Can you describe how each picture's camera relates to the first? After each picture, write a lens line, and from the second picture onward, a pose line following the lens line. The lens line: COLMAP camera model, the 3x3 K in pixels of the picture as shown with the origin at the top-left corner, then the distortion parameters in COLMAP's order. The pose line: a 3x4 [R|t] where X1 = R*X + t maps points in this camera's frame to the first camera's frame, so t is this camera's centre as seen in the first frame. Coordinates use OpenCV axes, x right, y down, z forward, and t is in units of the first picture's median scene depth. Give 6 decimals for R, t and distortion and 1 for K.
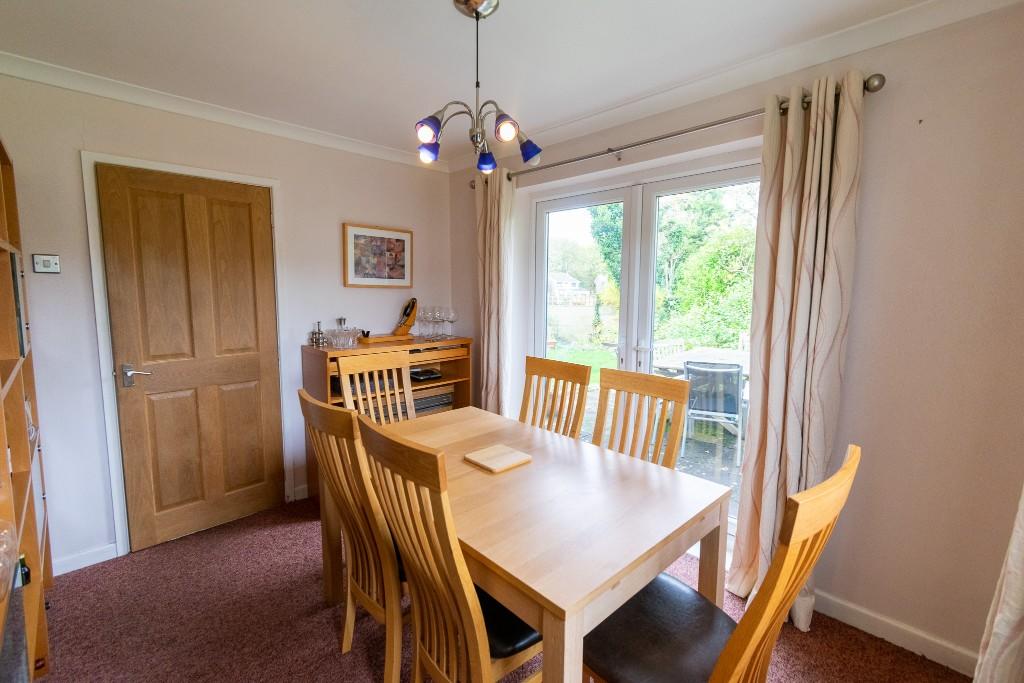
lens RADIAL K [[452.3, 0, 511.3], [0, 452.3, 337.1], [0, 0, 1]] dist [0.001263, -0.000117]
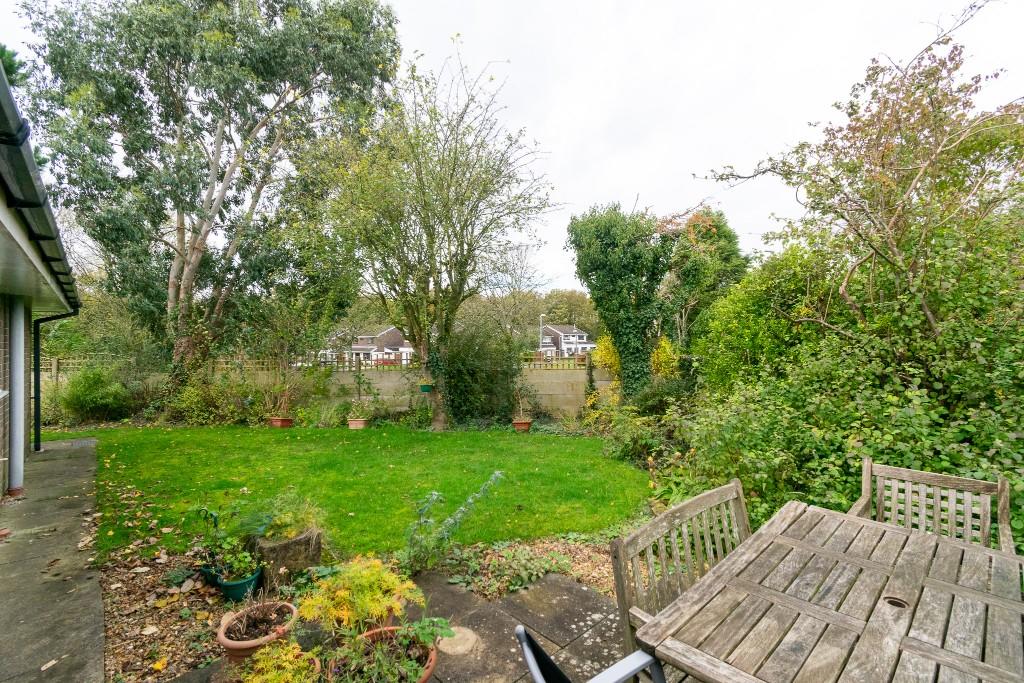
lens RADIAL K [[452.3, 0, 512.5], [0, 452.3, 341.3], [0, 0, 1]] dist [0.001263, -0.000117]
pose [[0.999769, -0.010014, -0.019028, 0.086104], [0.007879, 0.993997, -0.109124, -0.038135], [0.020007, 0.108949, 0.993846, 0.275233]]
